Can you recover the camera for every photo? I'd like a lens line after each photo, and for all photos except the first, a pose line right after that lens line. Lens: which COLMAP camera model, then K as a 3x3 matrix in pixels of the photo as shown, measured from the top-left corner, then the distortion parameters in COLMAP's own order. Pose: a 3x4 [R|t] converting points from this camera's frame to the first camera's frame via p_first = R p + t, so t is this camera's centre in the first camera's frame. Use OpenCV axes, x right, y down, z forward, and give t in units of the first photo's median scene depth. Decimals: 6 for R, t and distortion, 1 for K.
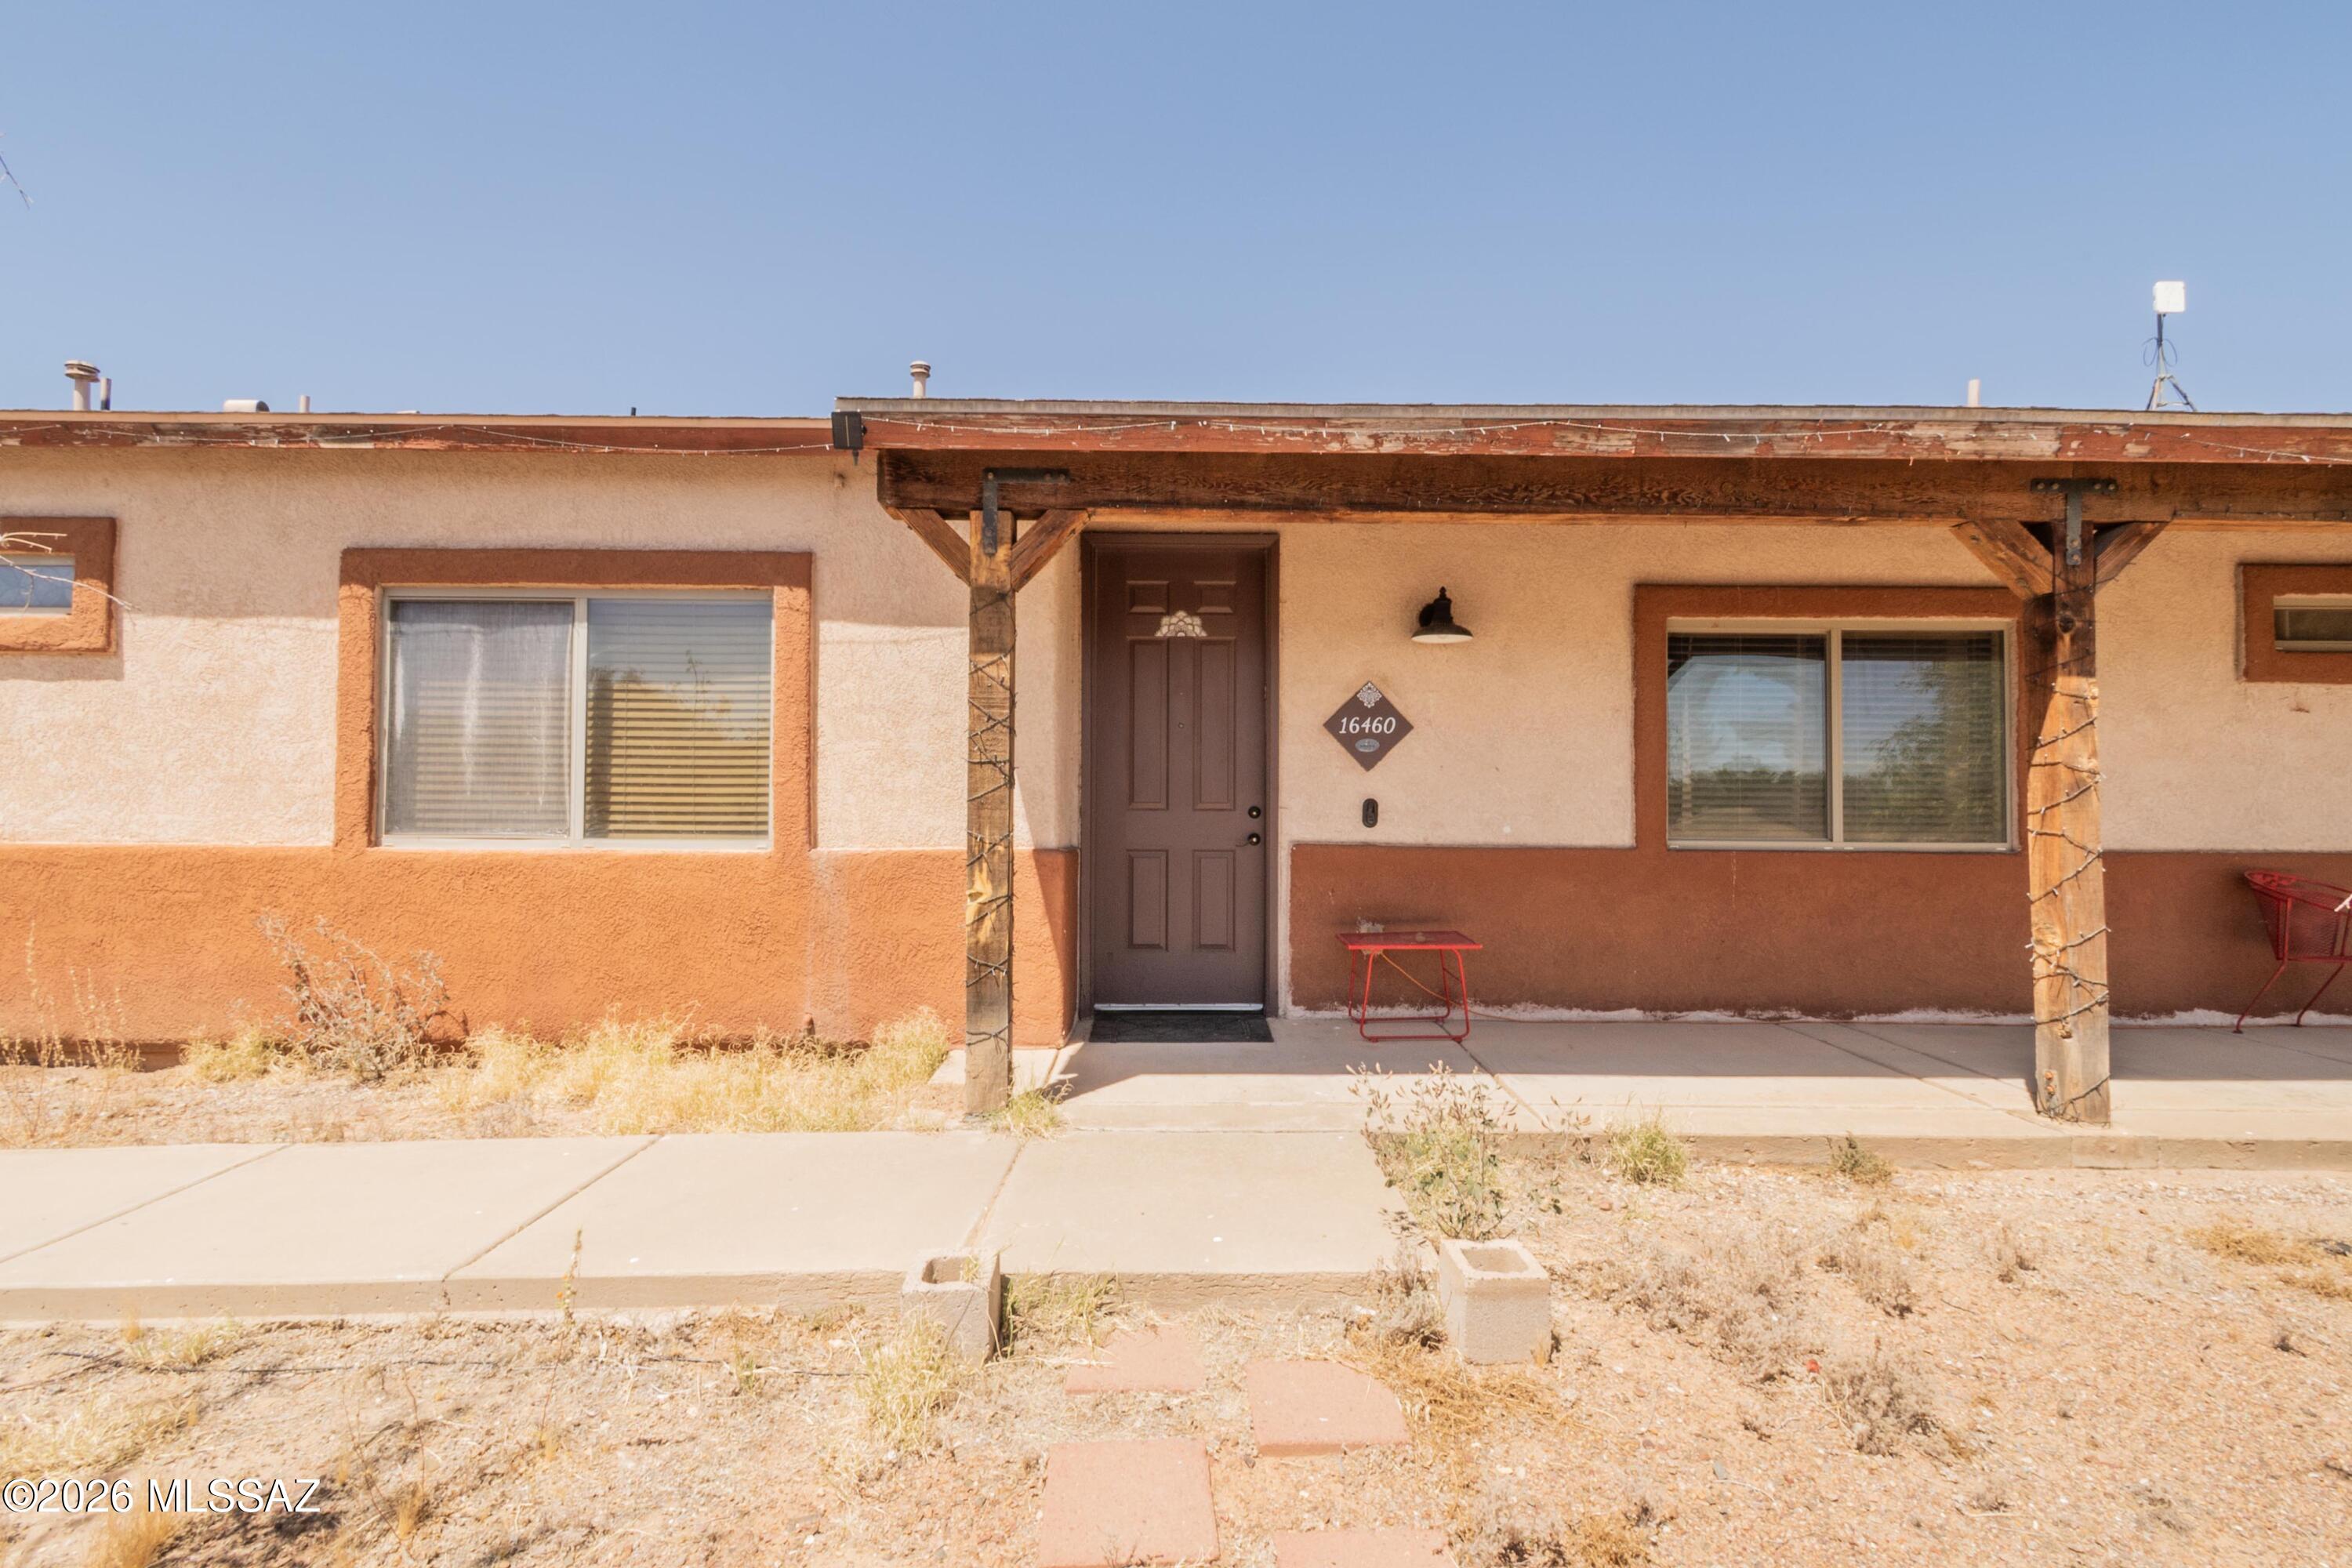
lens RADIAL K [[1038.6, 0, 1175.9], [0, 1038.6, 786.5], [0, 0, 1]] dist [-0.001408, 0.000030]
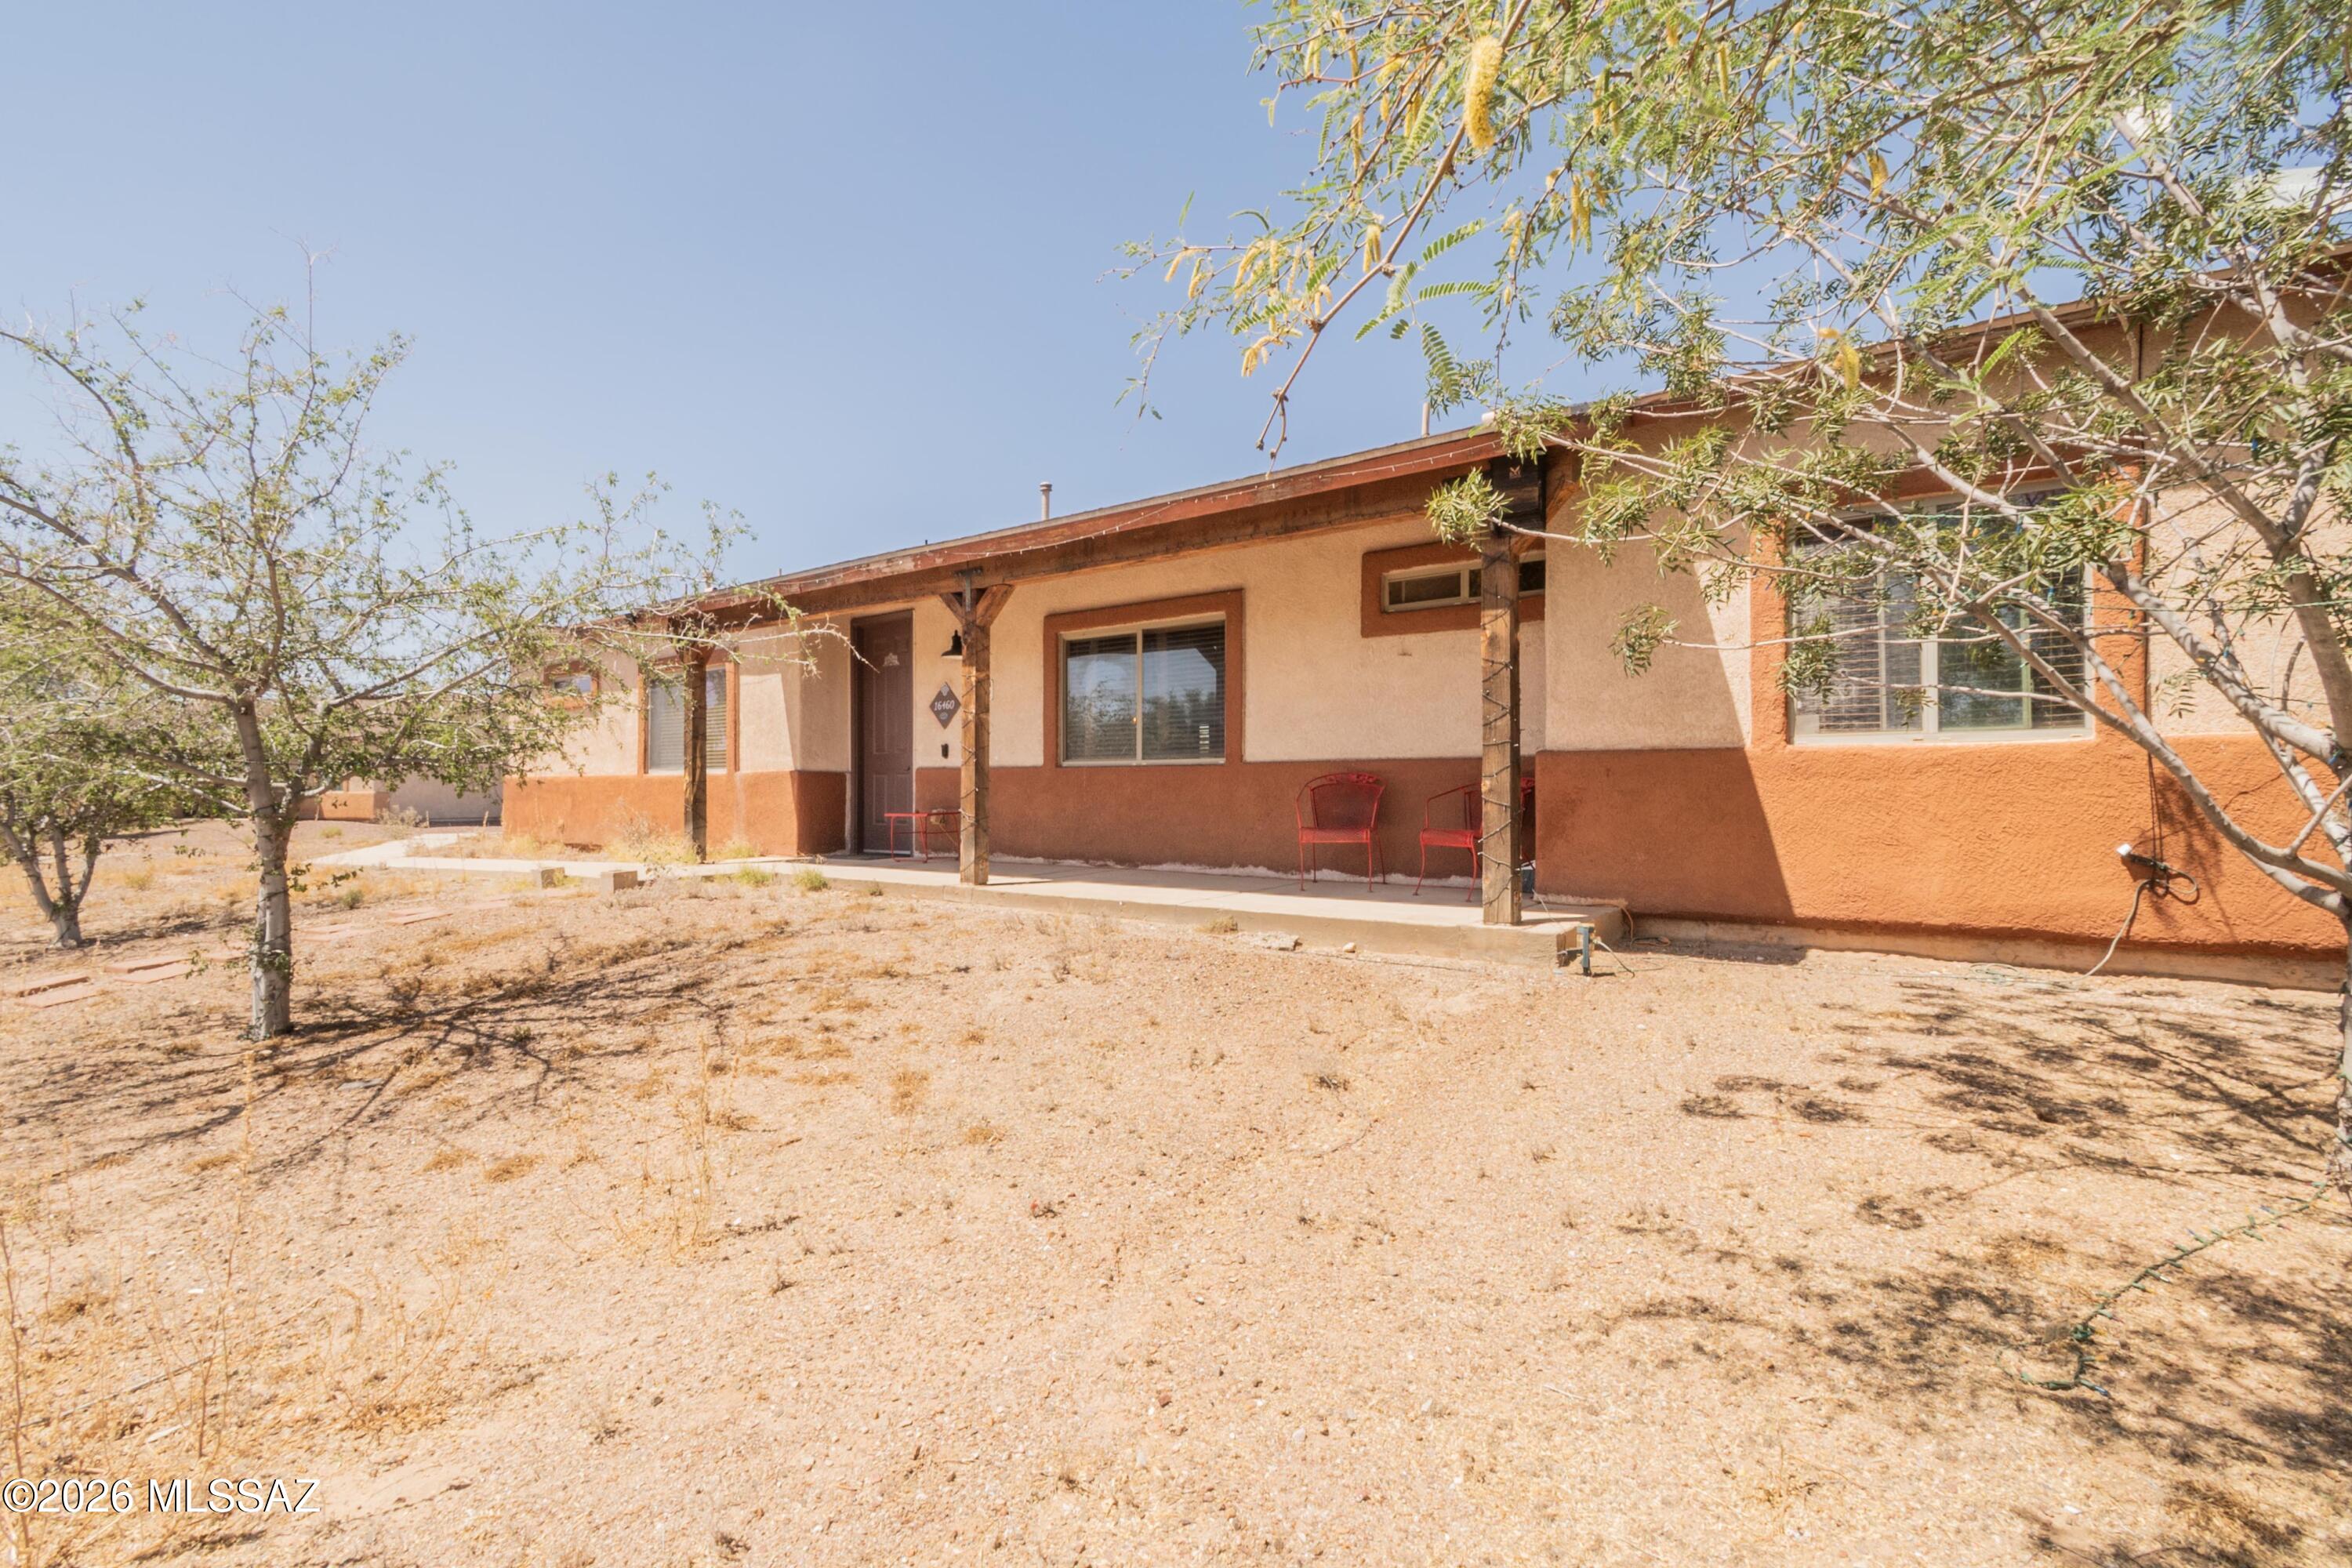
lens RADIAL K [[1038.6, 0, 1175.5], [0, 1038.6, 789.3], [0, 0, 1]] dist [-0.001408, 0.000030]
pose [[0.802454, -0.008963, -0.596646, 1.660862], [0.016088, 0.999849, 0.006616, 0.089580], [0.596496, -0.014908, 0.802477, -0.276810]]
